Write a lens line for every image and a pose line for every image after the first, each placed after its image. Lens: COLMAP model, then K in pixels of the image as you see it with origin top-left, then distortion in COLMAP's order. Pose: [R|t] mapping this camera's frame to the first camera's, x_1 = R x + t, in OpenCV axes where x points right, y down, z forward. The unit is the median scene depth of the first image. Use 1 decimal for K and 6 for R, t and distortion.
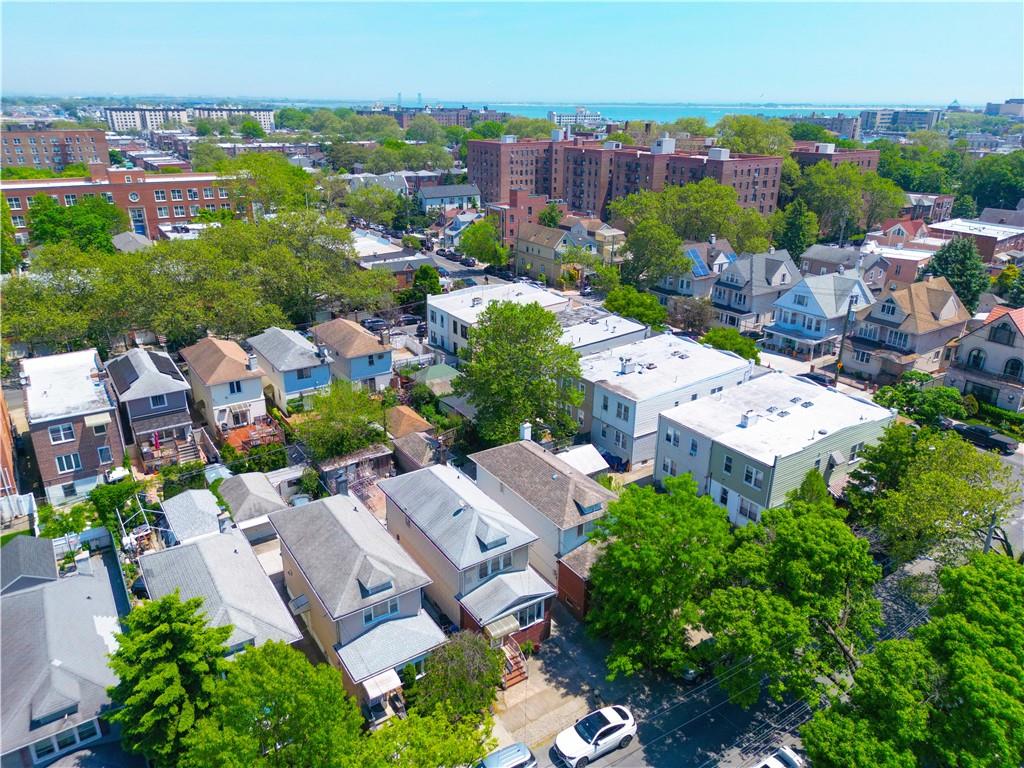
lens RADIAL K [[717.0, 0, 512.0], [0, 717.0, 384.0], [0, 0, 1]] dist [0.089329, -0.099165]
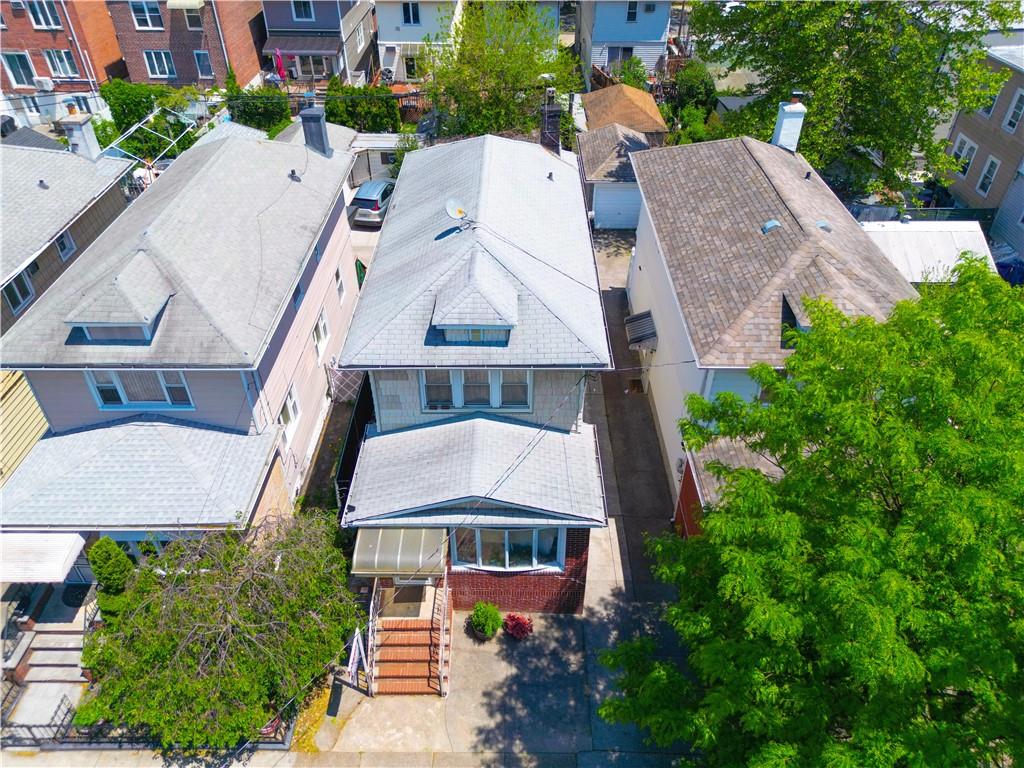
lens RADIAL K [[728.1, 0, 512.3], [0, 728.1, 370.8], [0, 0, 1]] dist [0.056697, -0.047560]
pose [[0.830988, 0.331822, -0.446490, 0.092821], [-0.201312, 0.927598, 0.314699, 0.072796], [0.518588, -0.171627, 0.837622, 0.420020]]
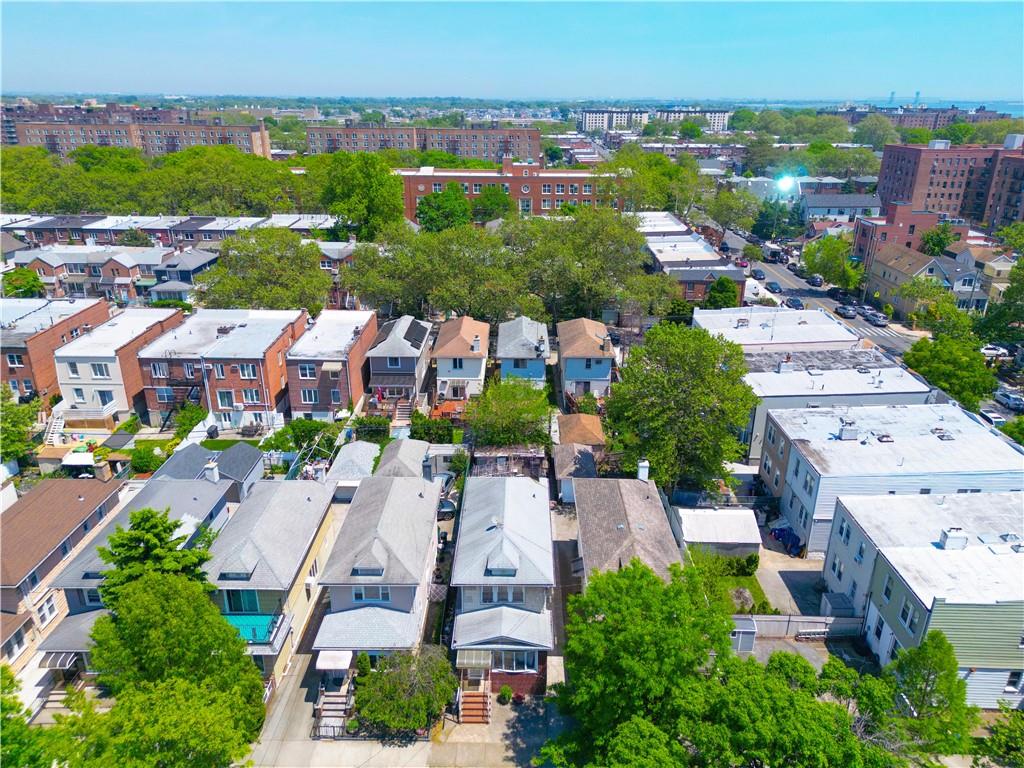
lens RADIAL K [[717.0, 0, 512.0], [0, 717.0, 384.0], [0, 0, 1]] dist [0.089329, -0.099165]
pose [[0.826461, 0.205252, -0.524246, 0.252734], [-0.206077, 0.976841, 0.057575, -0.043004], [0.523923, 0.060452, 0.849618, 0.116823]]
